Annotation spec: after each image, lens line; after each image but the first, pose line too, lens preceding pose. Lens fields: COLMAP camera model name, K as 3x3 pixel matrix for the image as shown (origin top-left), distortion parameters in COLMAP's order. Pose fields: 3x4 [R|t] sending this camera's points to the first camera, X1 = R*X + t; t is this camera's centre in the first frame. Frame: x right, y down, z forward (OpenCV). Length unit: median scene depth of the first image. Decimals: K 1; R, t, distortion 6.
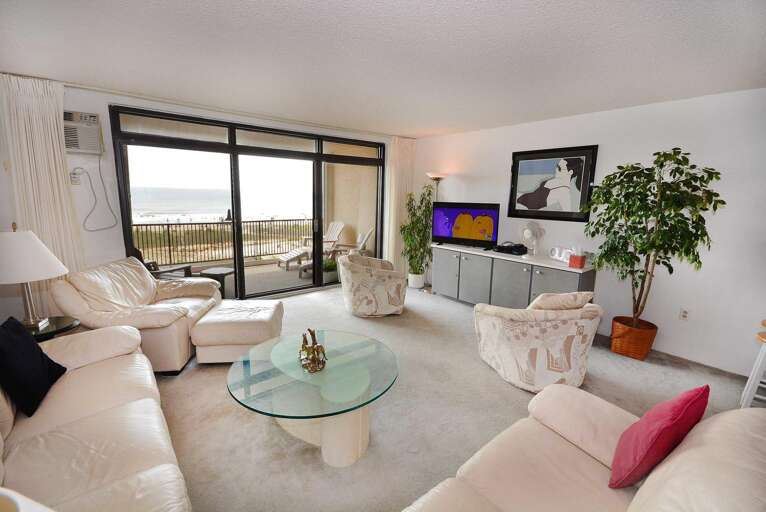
lens RADIAL K [[344.4, 0, 387.0], [0, 344.4, 253.8], [0, 0, 1]] dist [-0.003616, -0.000488]
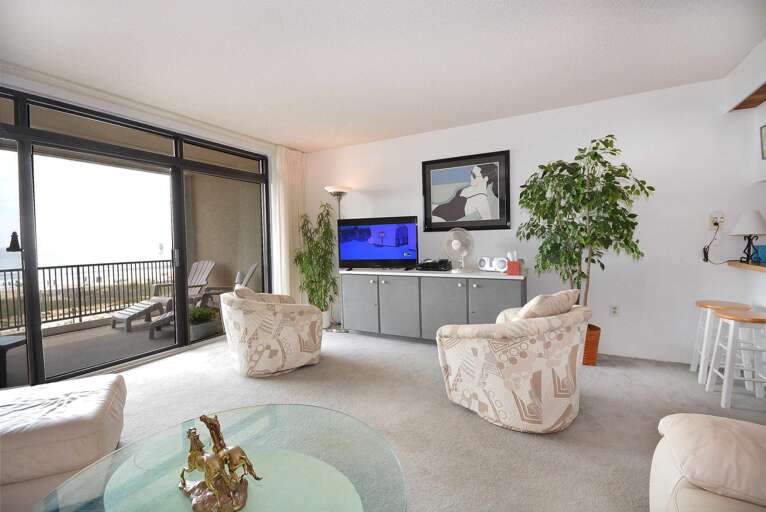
lens RADIAL K [[344.4, 0, 387.0], [0, 344.4, 253.8], [0, 0, 1]] dist [-0.003616, -0.000488]
pose [[0.927842, -0.061235, 0.367912, -0.078862], [0.108674, 0.988015, -0.109621, 0.040805], [-0.356790, 0.141694, 0.923376, 0.232115]]
